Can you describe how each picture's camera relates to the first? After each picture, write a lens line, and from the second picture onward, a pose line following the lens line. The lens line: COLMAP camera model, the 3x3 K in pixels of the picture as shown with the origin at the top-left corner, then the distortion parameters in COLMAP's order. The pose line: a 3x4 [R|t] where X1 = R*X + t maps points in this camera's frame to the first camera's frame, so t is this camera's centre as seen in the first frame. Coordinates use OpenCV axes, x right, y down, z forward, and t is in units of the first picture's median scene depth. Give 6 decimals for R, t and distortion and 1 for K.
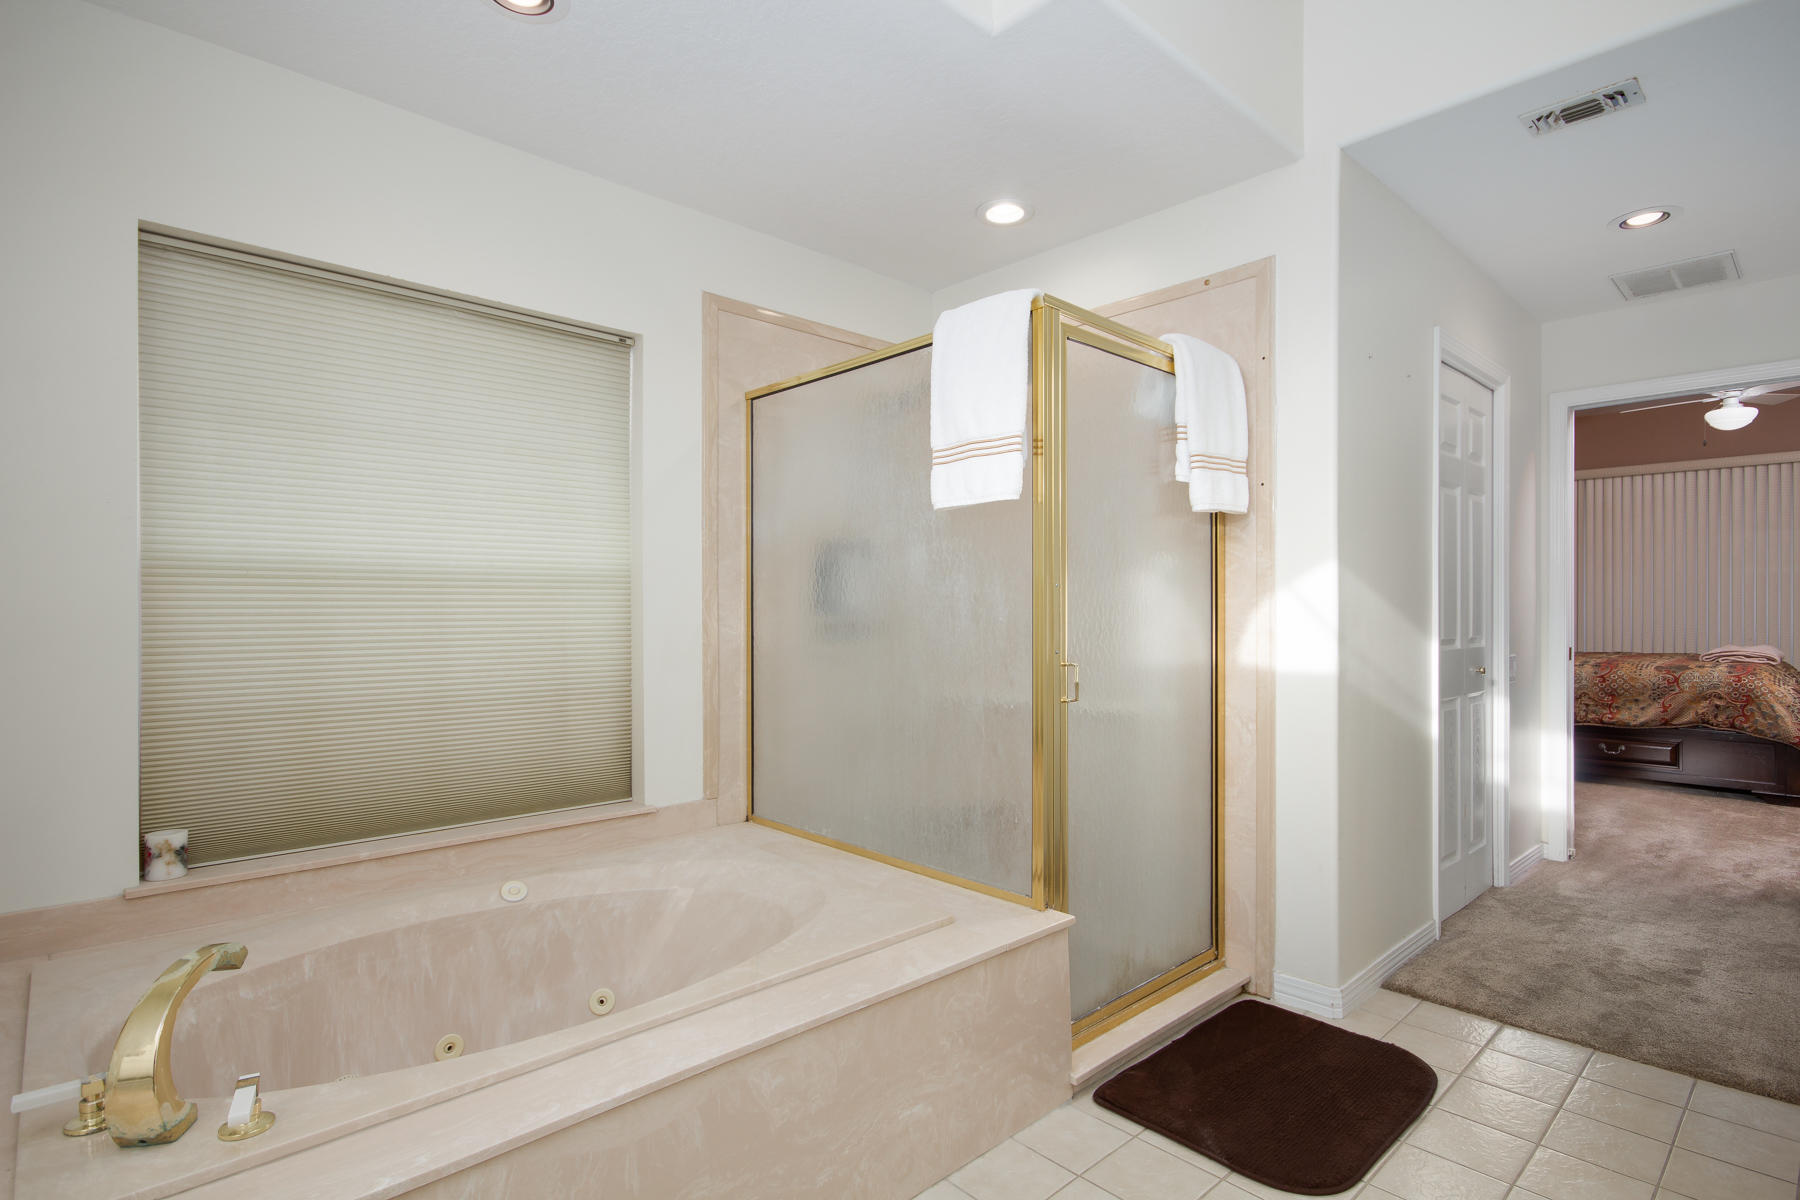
lens RADIAL K [[947.2, 0, 905.7], [0, 947.2, 602.1], [0, 0, 1]] dist [0.021230, -0.001095]
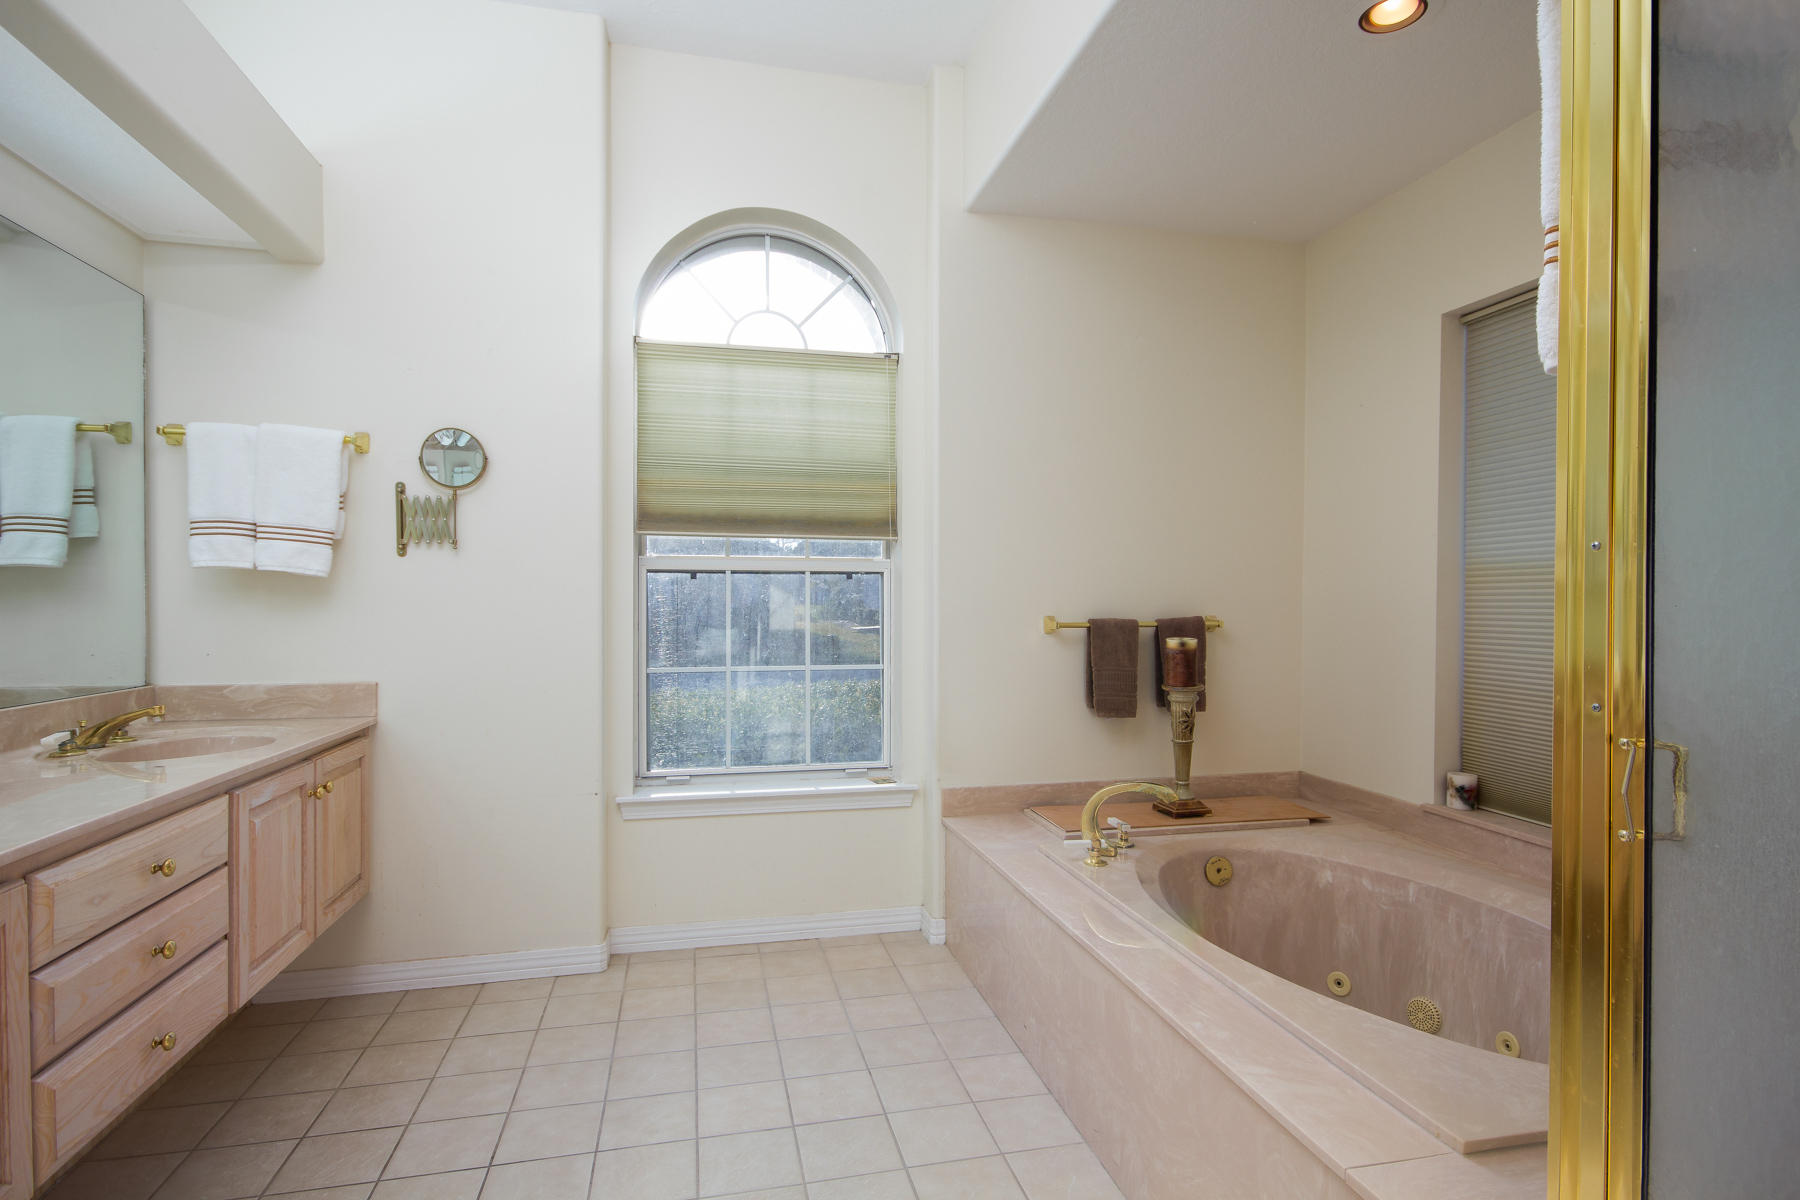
lens RADIAL K [[947.2, 0, 904.2], [0, 947.2, 609.4], [0, 0, 1]] dist [0.021230, -0.001095]
pose [[-0.528892, 0.001155, -0.848688, 0.719563], [0.001165, 0.999999, 0.000635, 0.017623], [0.848688, -0.000653, -0.528893, 1.047000]]
